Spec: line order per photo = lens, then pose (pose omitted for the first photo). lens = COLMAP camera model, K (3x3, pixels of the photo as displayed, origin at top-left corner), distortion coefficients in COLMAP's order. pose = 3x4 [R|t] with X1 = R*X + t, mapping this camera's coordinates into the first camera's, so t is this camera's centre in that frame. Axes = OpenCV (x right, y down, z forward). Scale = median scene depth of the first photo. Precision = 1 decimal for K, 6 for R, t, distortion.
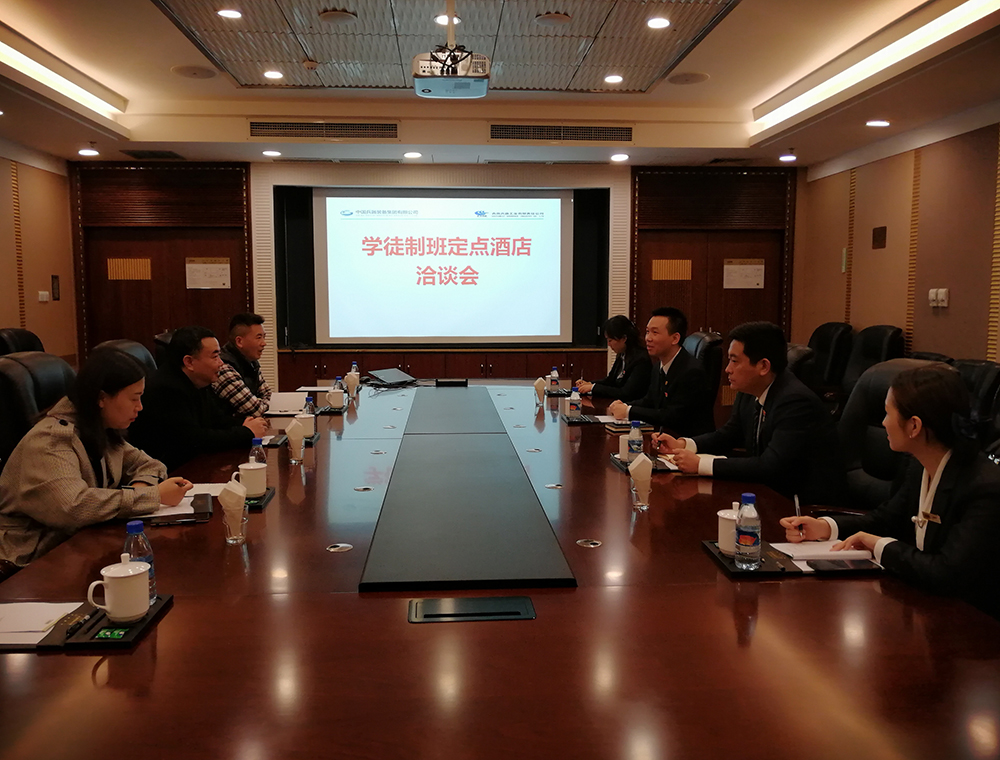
lens RADIAL K [[814.3, 0, 500.0], [0, 814.3, 380.0], [0, 0, 1]] dist [0.005378, 0.001980]
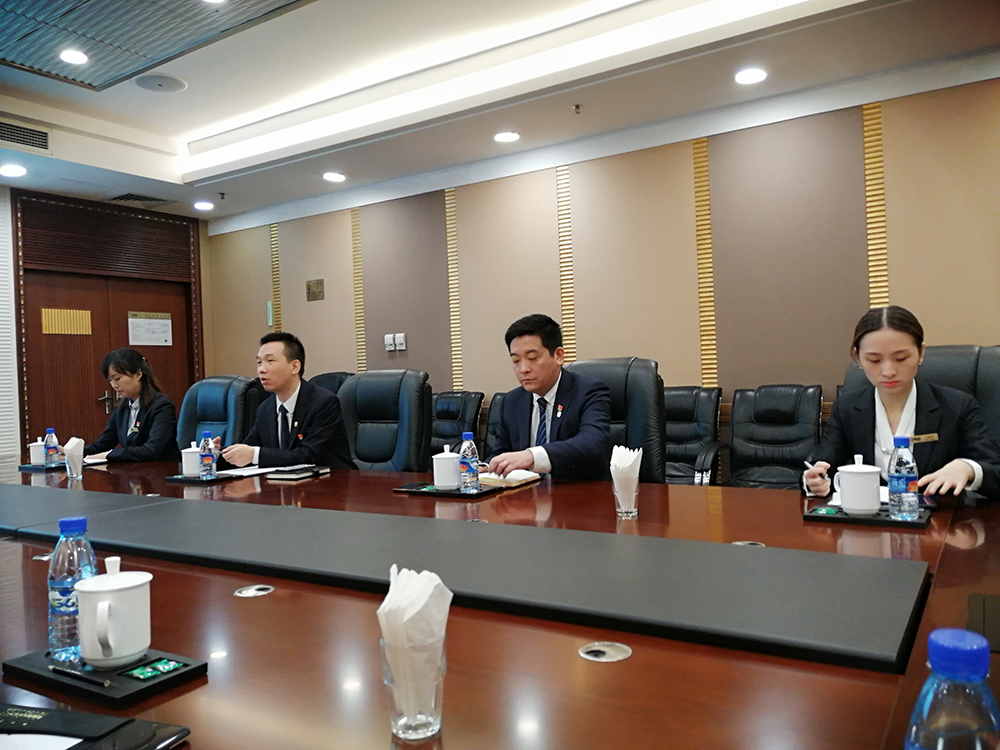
lens RADIAL K [[776.2, 0, 500.0], [0, 776.2, 375.0], [0, 0, 1]] dist [0.004610, 0.001375]
pose [[0.593904, -0.024704, 0.804157, -0.169859], [0.120261, 0.991025, -0.058372, 0.016252], [-0.795497, 0.131376, 0.591544, 0.215065]]
